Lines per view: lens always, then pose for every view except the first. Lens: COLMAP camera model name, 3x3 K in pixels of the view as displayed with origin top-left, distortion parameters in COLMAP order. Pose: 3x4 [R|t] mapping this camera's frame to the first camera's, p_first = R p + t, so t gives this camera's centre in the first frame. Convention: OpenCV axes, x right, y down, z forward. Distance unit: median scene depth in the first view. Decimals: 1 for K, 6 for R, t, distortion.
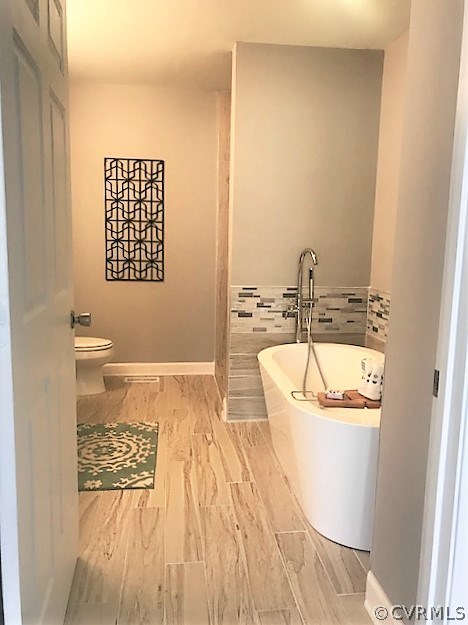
lens RADIAL K [[508.8, 0, 233.6], [0, 508.8, 313.4], [0, 0, 1]] dist [0.034307, -0.047953]
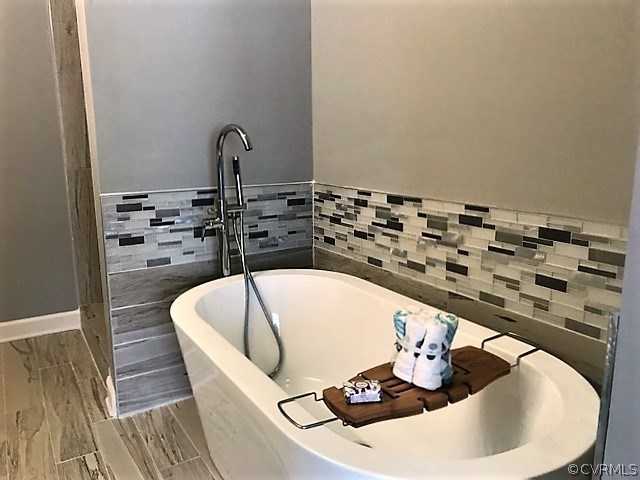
lens RADIAL K [[521.0, 0, 323.1], [0, 521.0, 237.6], [0, 0, 1]] dist [0.034307, -0.047953]
pose [[0.907356, -0.108651, 0.406079, -0.022532], [0.087795, 0.993697, 0.069702, -0.023669], [-0.411093, -0.027593, 0.911176, 0.346015]]
